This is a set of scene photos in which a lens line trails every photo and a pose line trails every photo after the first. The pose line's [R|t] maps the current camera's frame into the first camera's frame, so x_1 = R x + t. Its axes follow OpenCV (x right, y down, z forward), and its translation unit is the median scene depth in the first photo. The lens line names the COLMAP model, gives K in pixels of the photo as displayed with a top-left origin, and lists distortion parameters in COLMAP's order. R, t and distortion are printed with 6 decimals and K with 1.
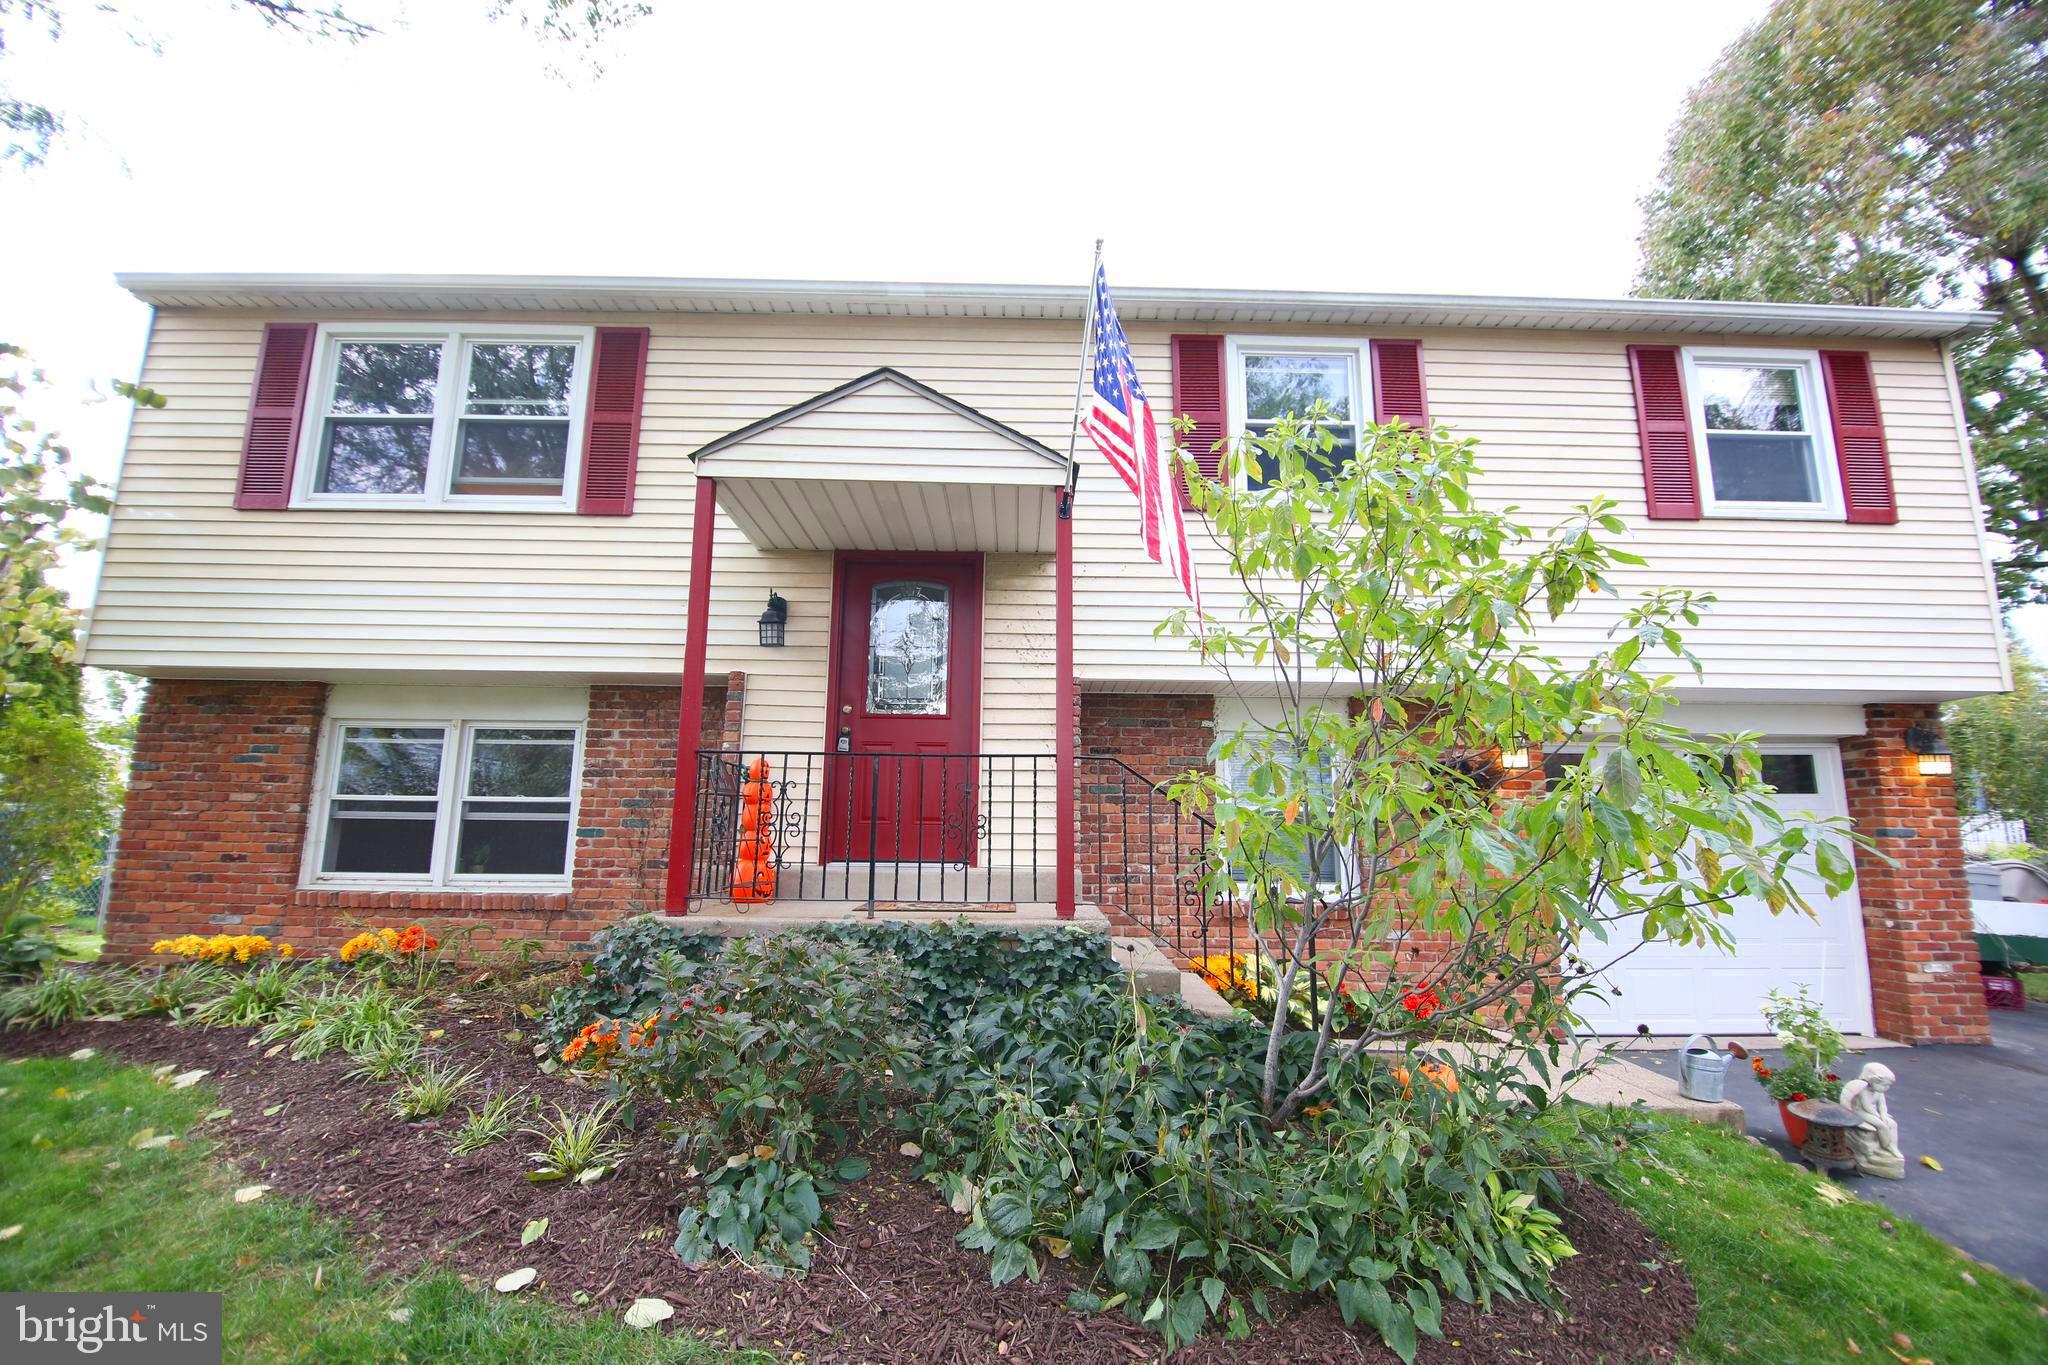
lens RADIAL K [[917.3, 0, 1026.0], [0, 917.3, 682.9], [0, 0, 1]] dist [-0.019086, -0.001439]
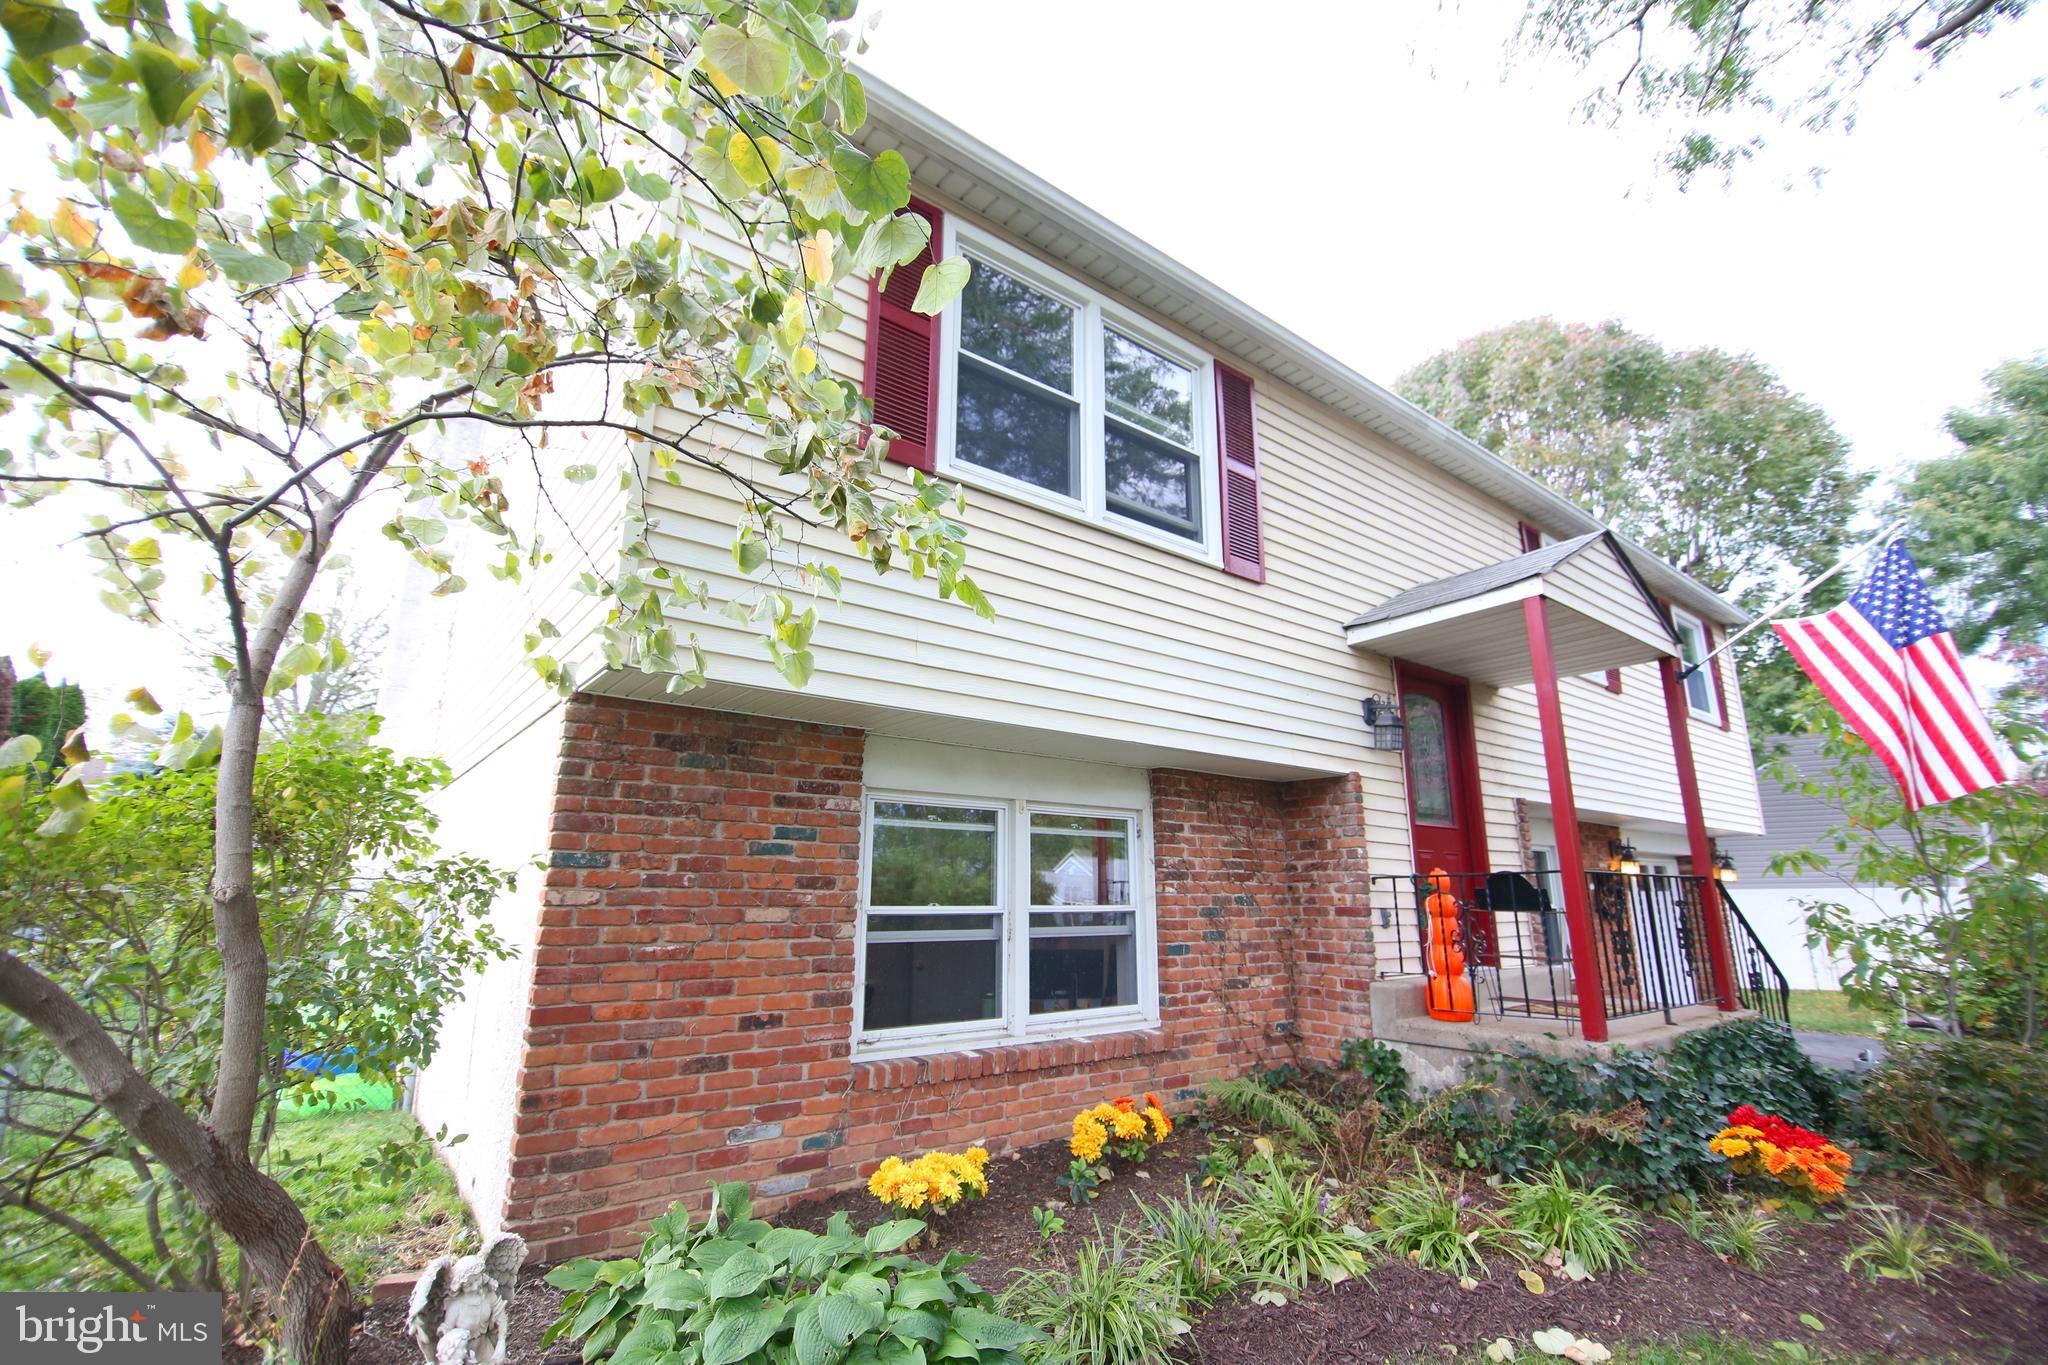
lens RADIAL K [[917.3, 0, 1026.9], [0, 917.3, 676.0], [0, 0, 1]] dist [-0.019086, -0.001439]
pose [[0.798343, 0.135171, 0.586836, -1.111897], [-0.094704, 0.990538, -0.099323, 0.014930], [-0.594709, 0.023718, 0.803591, 0.416978]]
